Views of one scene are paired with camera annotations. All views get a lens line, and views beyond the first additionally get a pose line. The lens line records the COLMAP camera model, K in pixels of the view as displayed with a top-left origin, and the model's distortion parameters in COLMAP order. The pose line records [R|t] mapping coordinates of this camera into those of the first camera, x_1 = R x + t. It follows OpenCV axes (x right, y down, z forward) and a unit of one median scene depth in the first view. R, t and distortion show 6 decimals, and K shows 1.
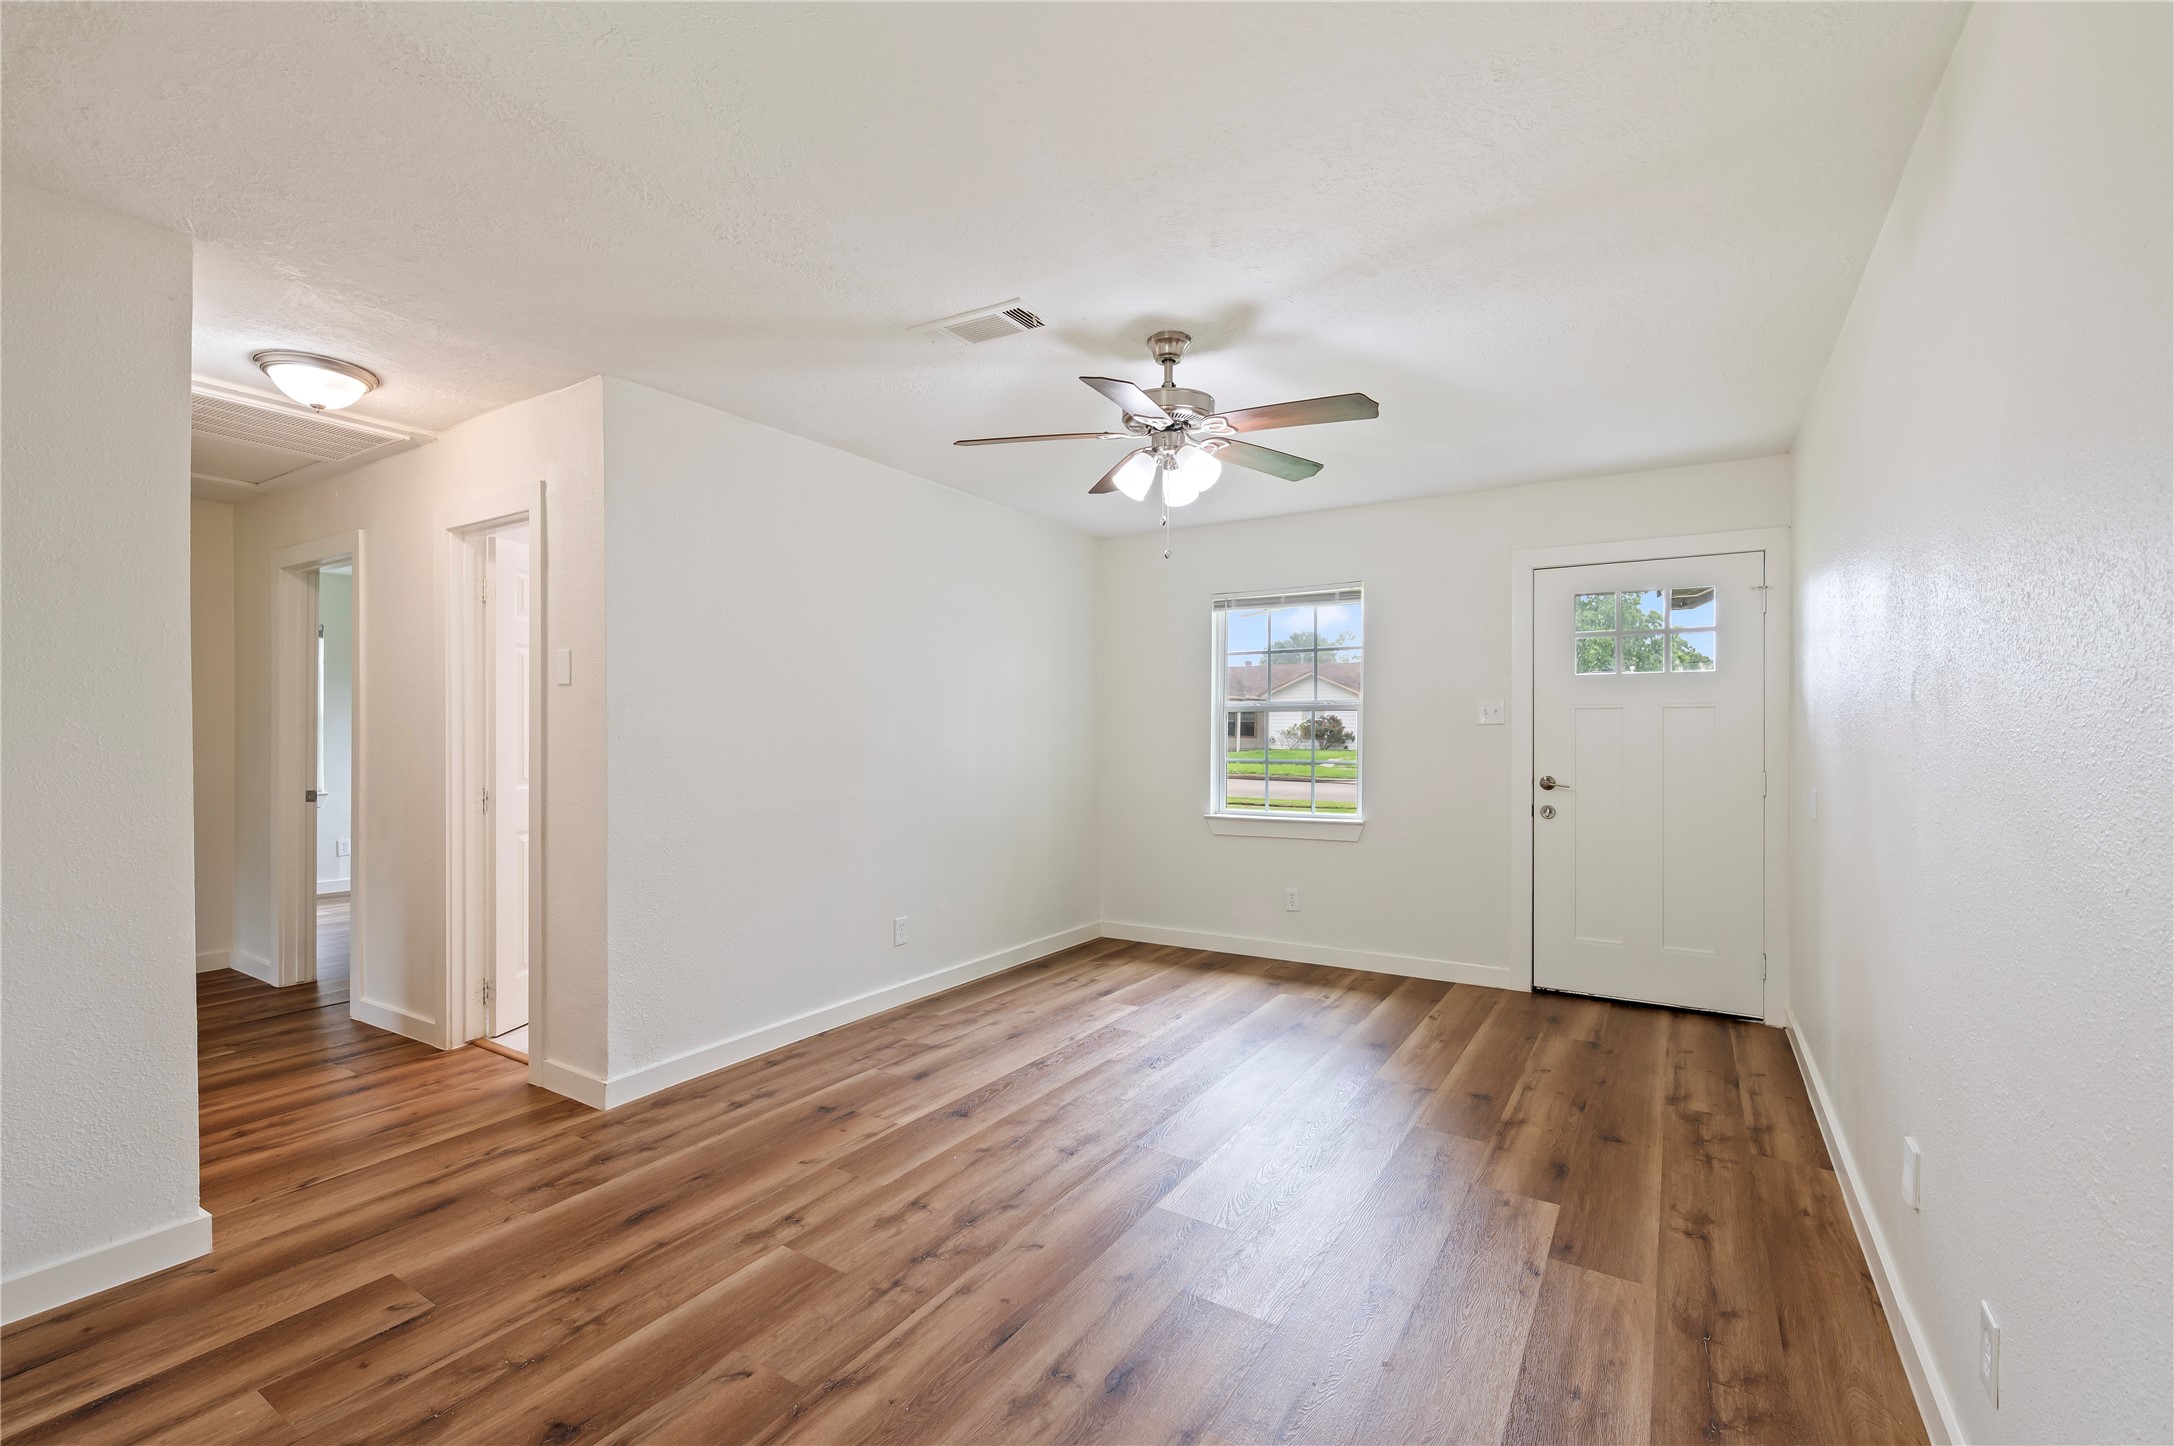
lens RADIAL K [[918.8, 0, 1113.7], [0, 918.8, 730.8], [0, 0, 1]] dist [-0.004340, -0.001388]
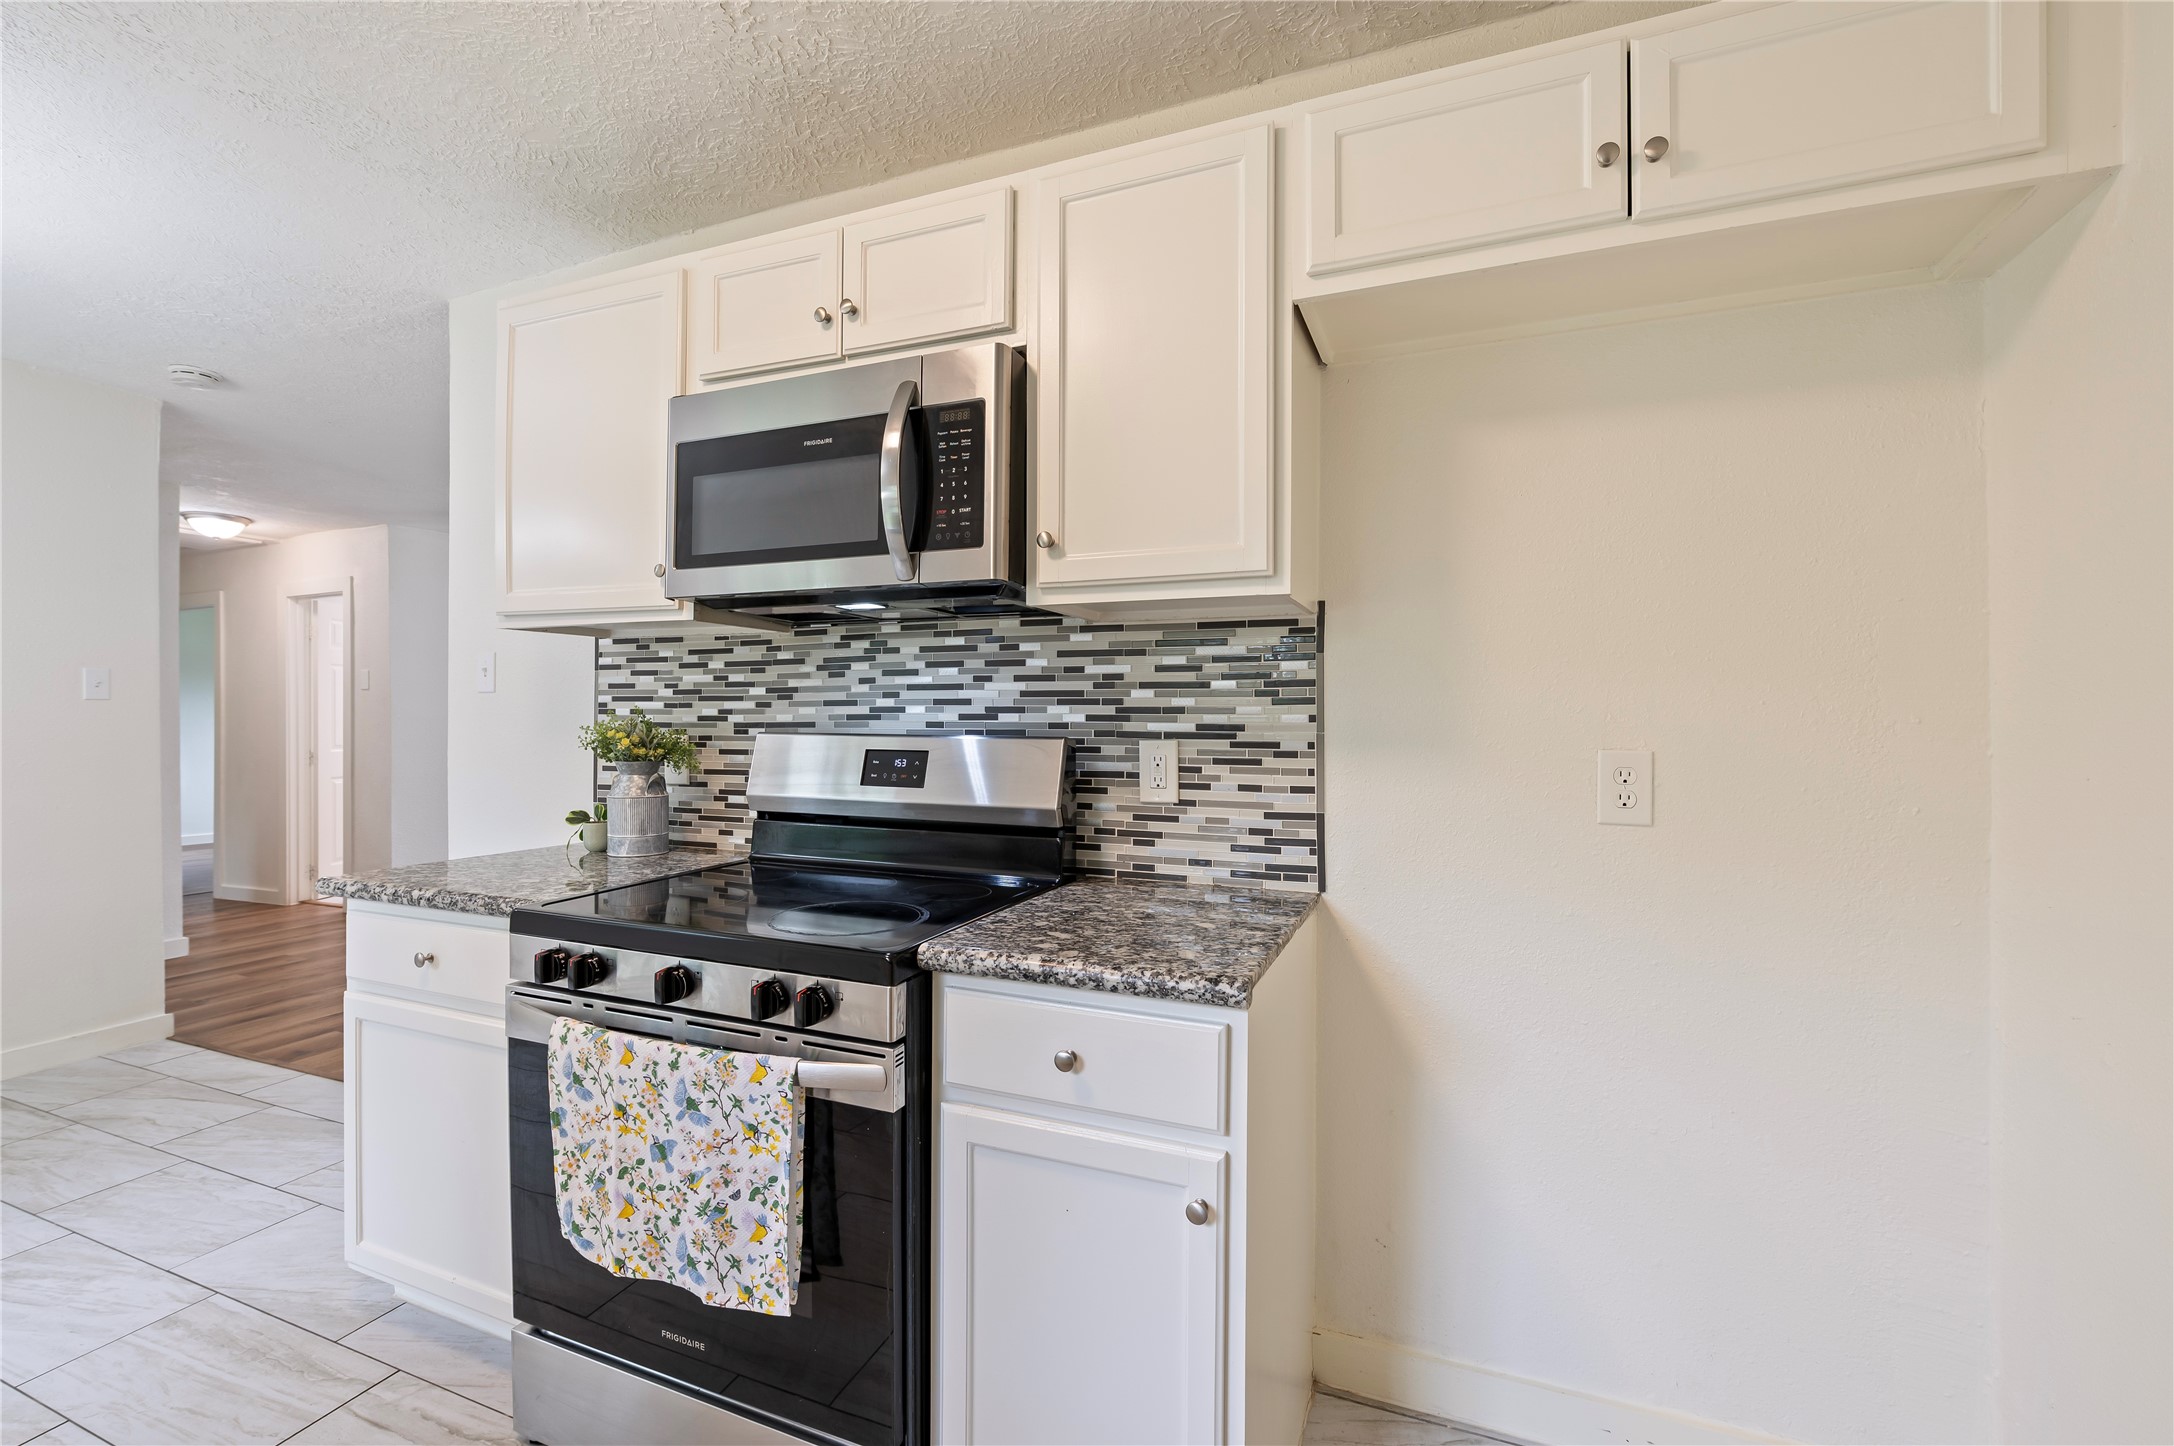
lens RADIAL K [[918.8, 0, 1114.5], [0, 918.8, 729.2], [0, 0, 1]] dist [-0.004340, -0.001388]
pose [[0.987734, -0.004478, 0.156083, 0.557638], [0.004405, 0.999990, 0.000815, 0.028712], [-0.156085, -0.000117, 0.987744, -0.980593]]
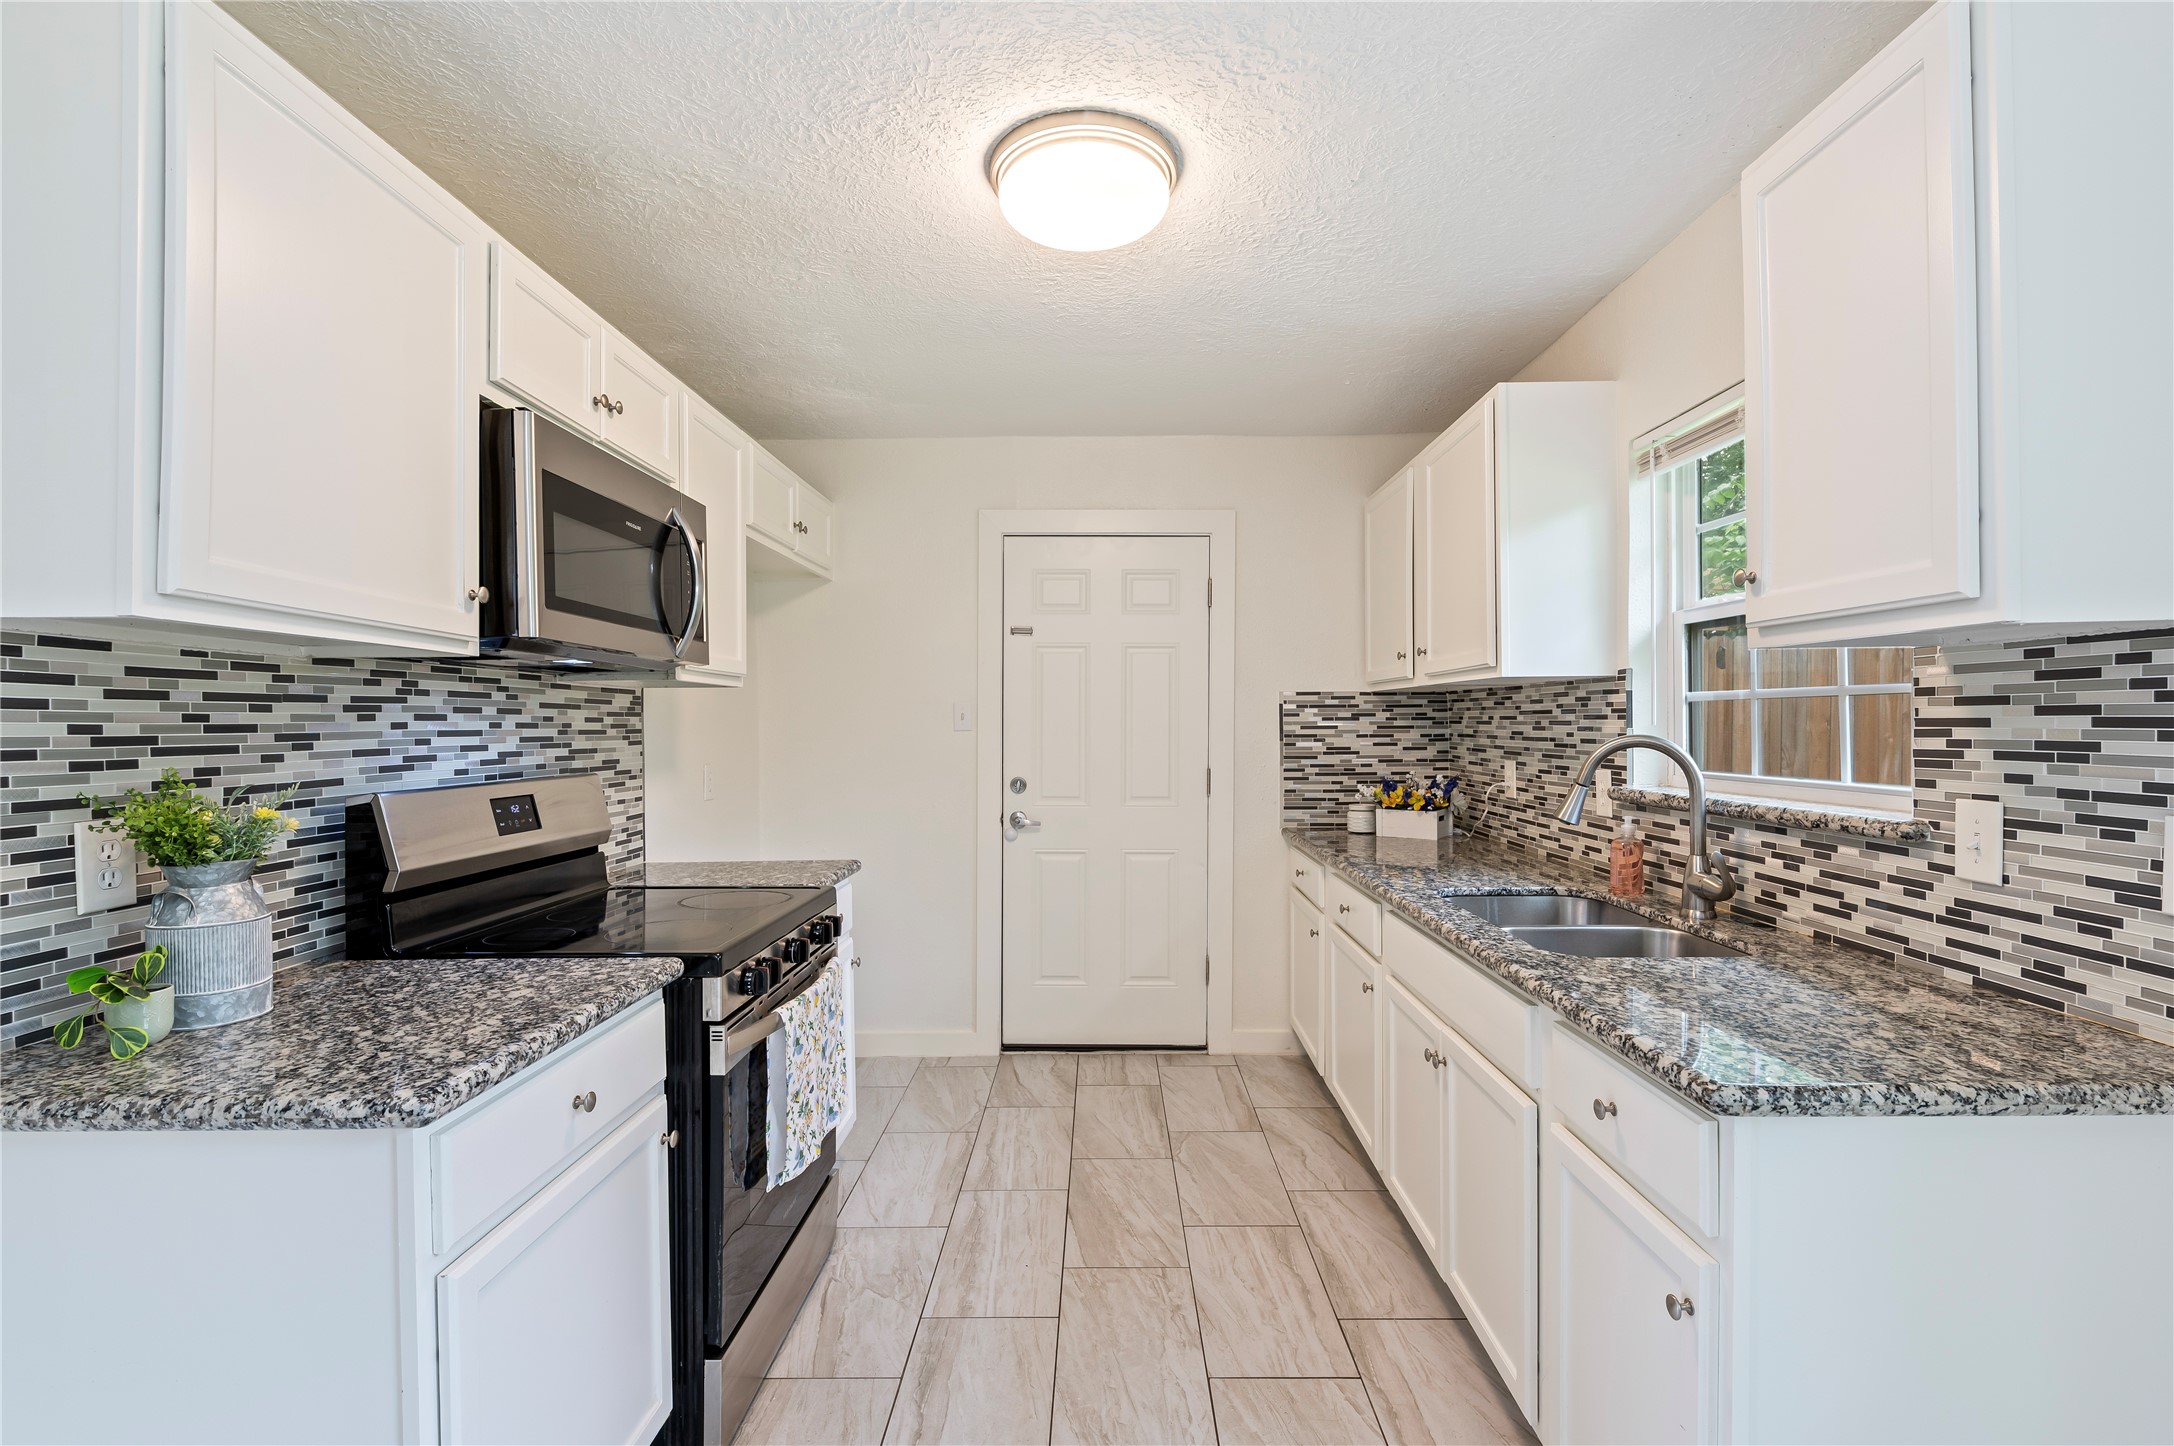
lens RADIAL K [[1040.1, 0, 1104.8], [0, 1040.1, 729.9], [0, 0, 1]] dist [-0.000439, -0.000947]
pose [[-0.510741, -0.004976, 0.859720, -0.260327], [0.017765, 0.999709, 0.016340, -0.005524], [-0.859551, 0.023618, -0.510503, -0.364502]]
